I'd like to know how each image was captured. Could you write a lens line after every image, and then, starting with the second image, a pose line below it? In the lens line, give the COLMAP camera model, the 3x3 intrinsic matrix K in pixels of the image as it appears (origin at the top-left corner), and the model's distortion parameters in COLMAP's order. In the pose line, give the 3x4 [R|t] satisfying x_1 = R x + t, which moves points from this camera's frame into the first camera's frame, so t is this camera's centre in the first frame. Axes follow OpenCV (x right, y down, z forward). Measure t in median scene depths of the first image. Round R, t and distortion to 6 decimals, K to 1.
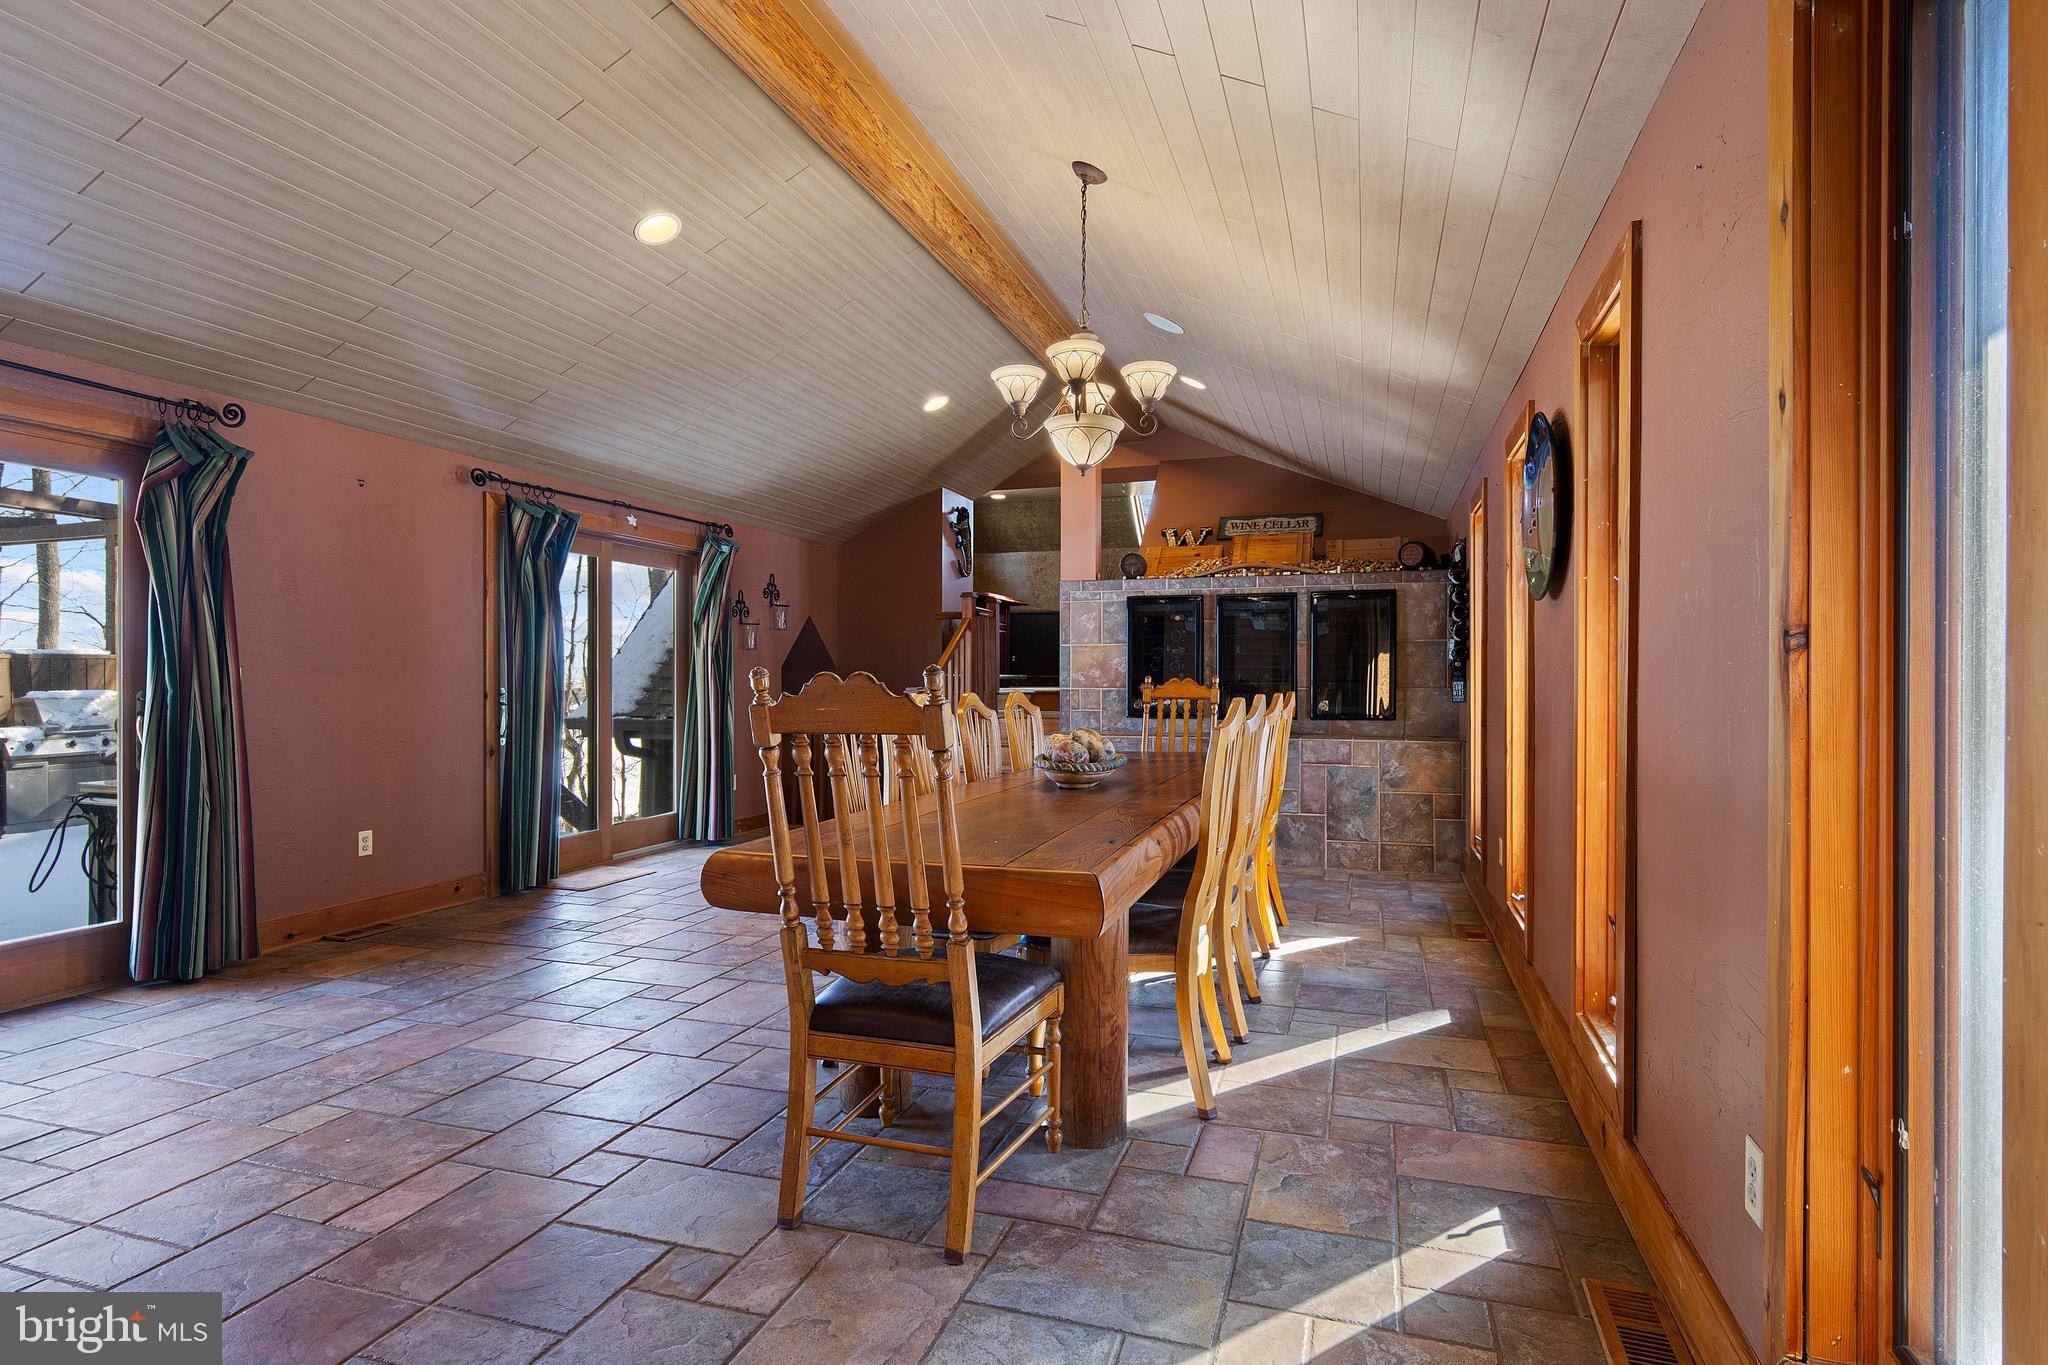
lens RADIAL K [[1044.4, 0, 1023.9], [0, 1044.4, 676.4], [0, 0, 1]] dist [0.011221, -0.000587]
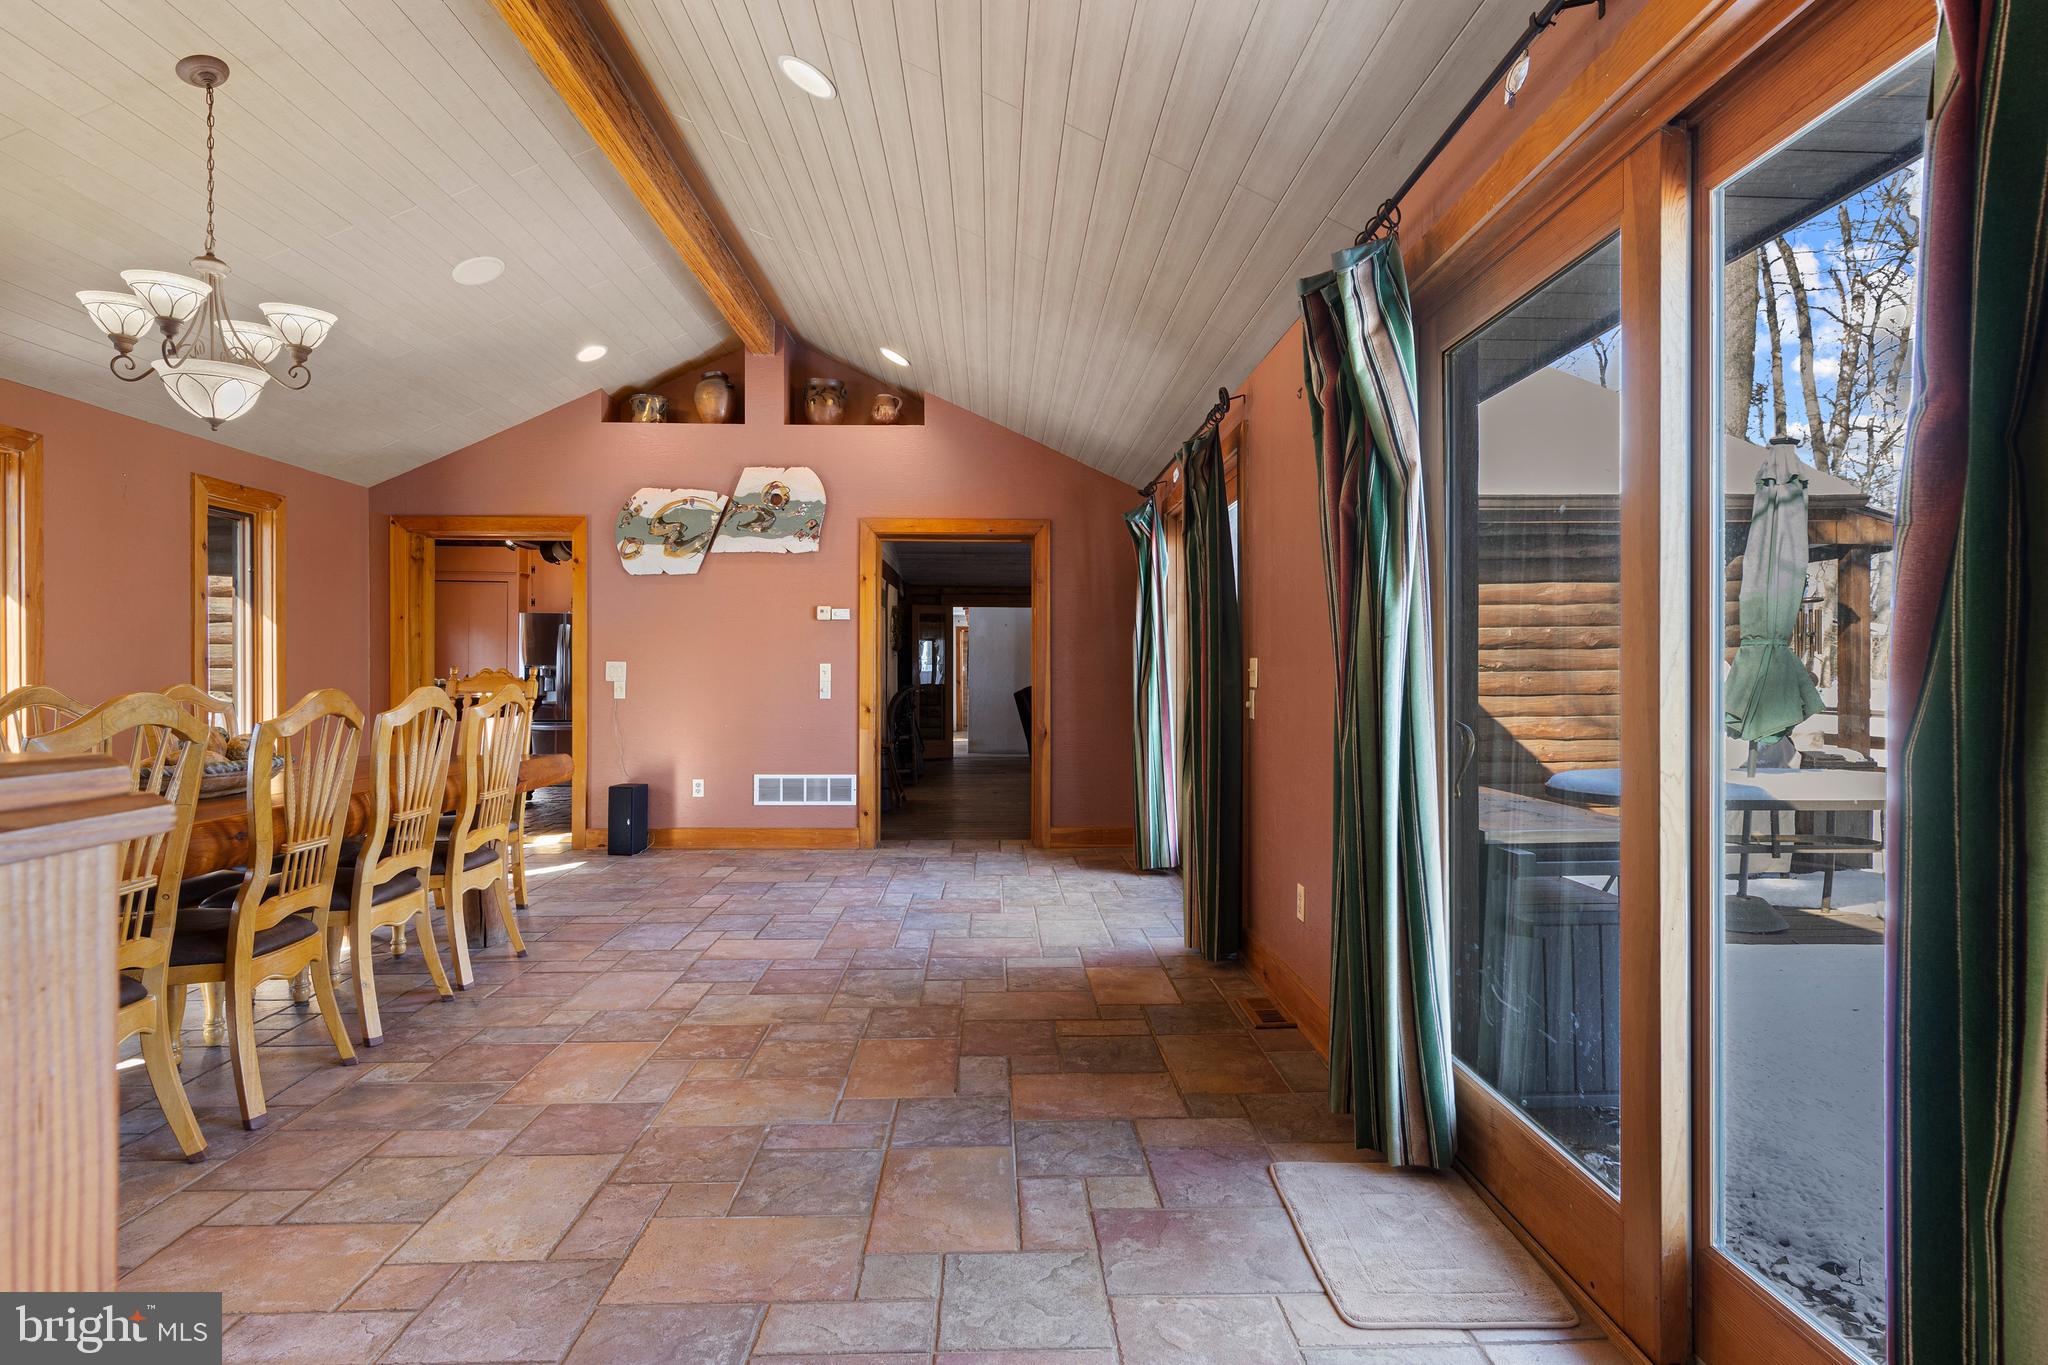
lens RADIAL K [[1044.4, 0, 1023.9], [0, 1044.4, 676.4], [0, 0, 1]] dist [0.011221, -0.000587]
pose [[-0.938741, -0.000949, -0.344622, -0.147589], [-0.000555, 0.999999, -0.001244, 0.005488], [0.344623, -0.000976, -0.938741, 1.116779]]
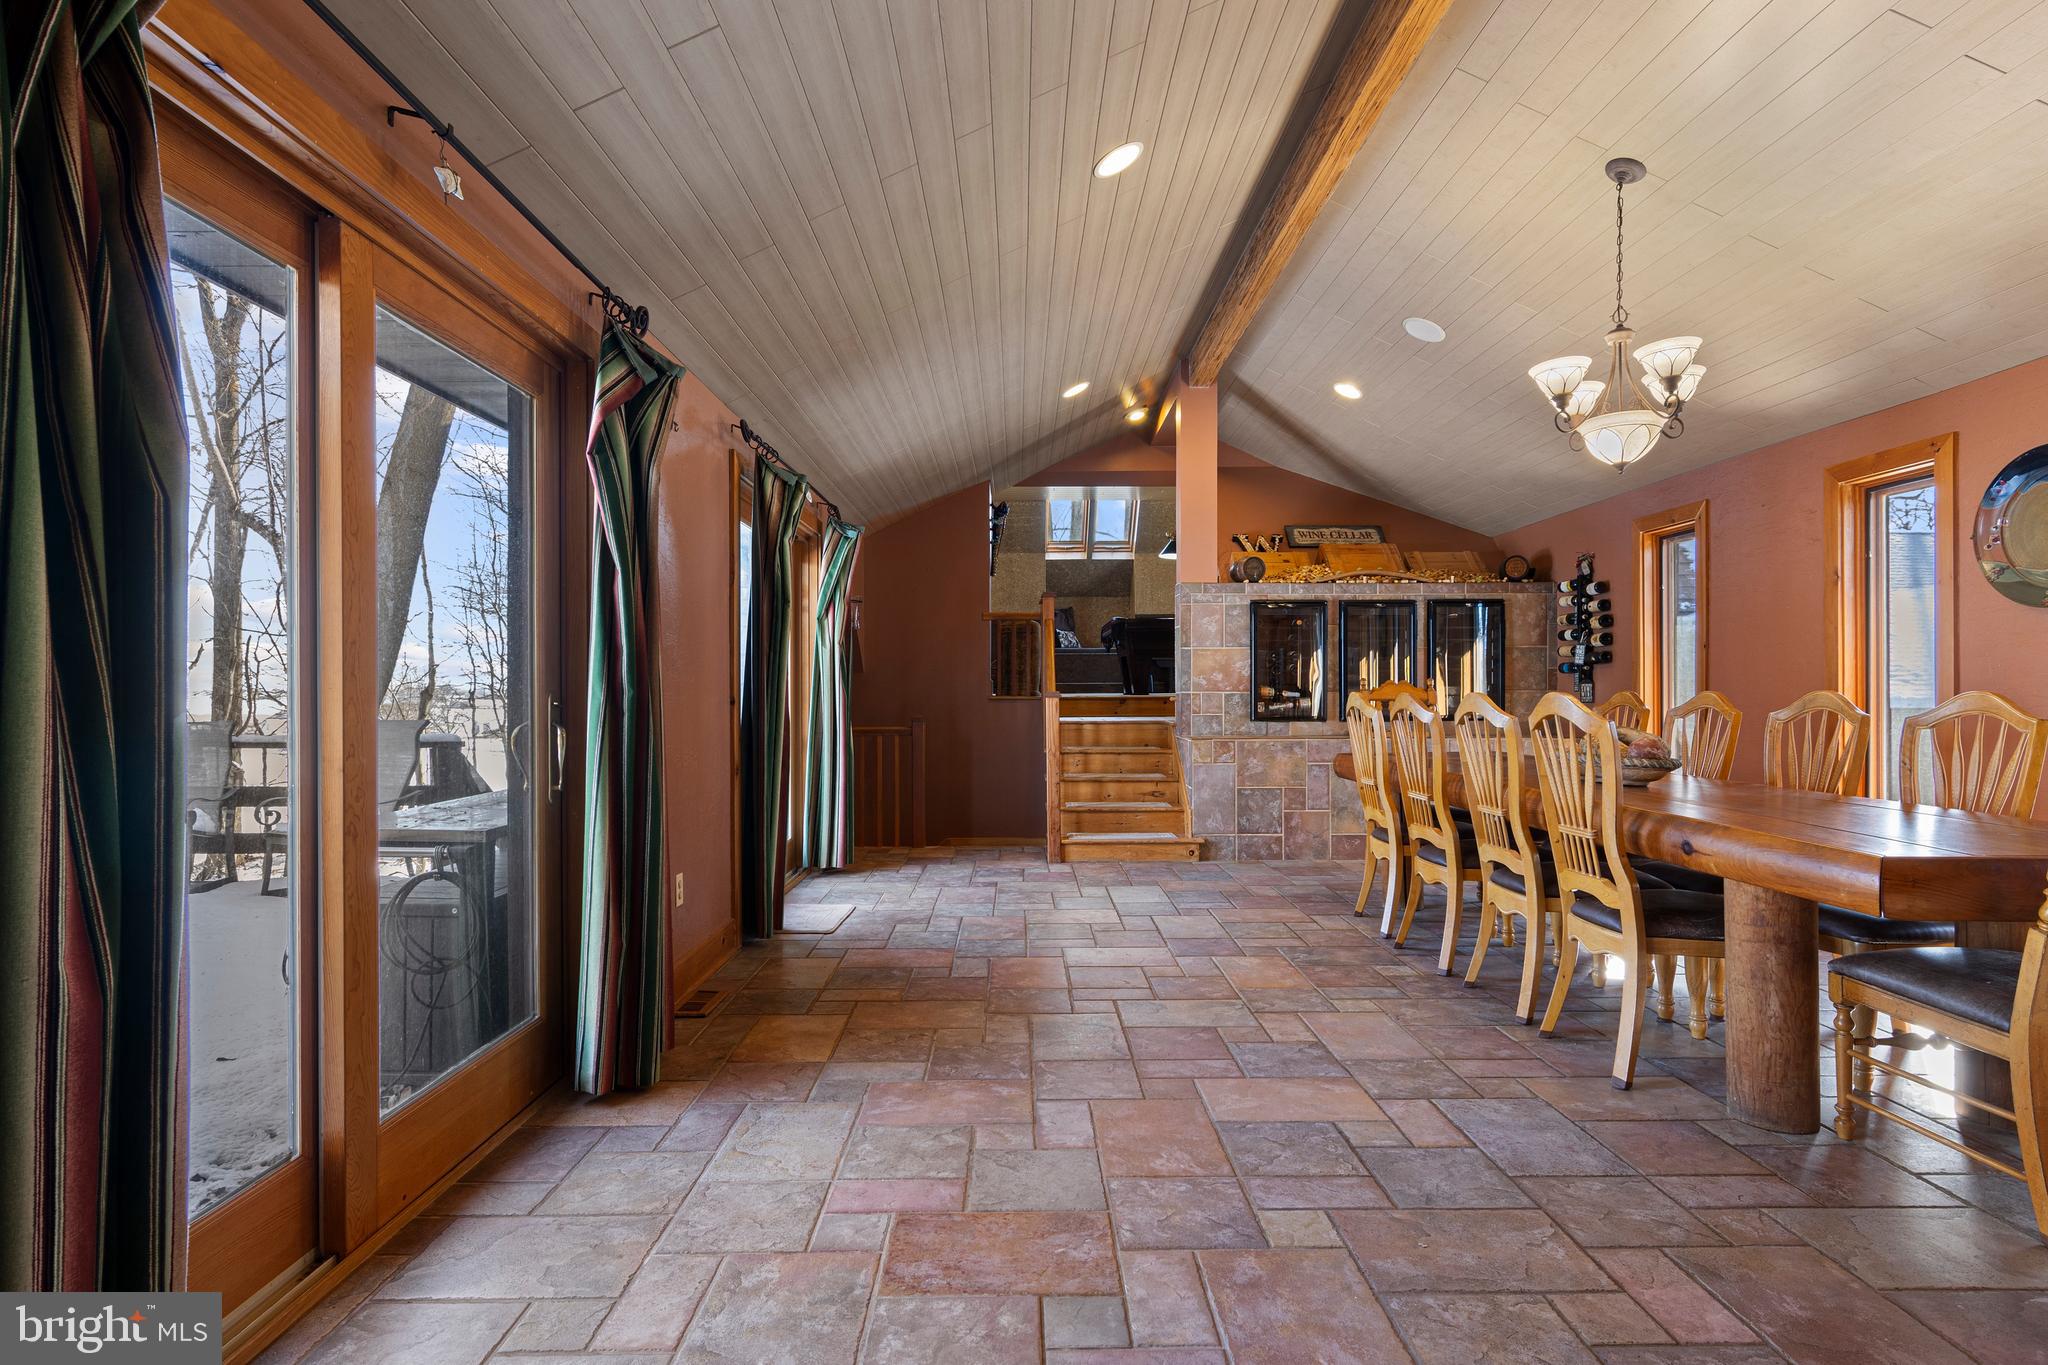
lens RADIAL K [[1045.0, 0, 1024.0], [0, 1045.0, 682.5], [0, 0, 1]] dist [0.010311, -0.001887]
pose [[0.947238, -0.000719, 0.320529, -0.443718], [0.002158, 0.999989, -0.004136, 0.006320], [-0.320523, 0.004610, 0.947230, 0.127269]]
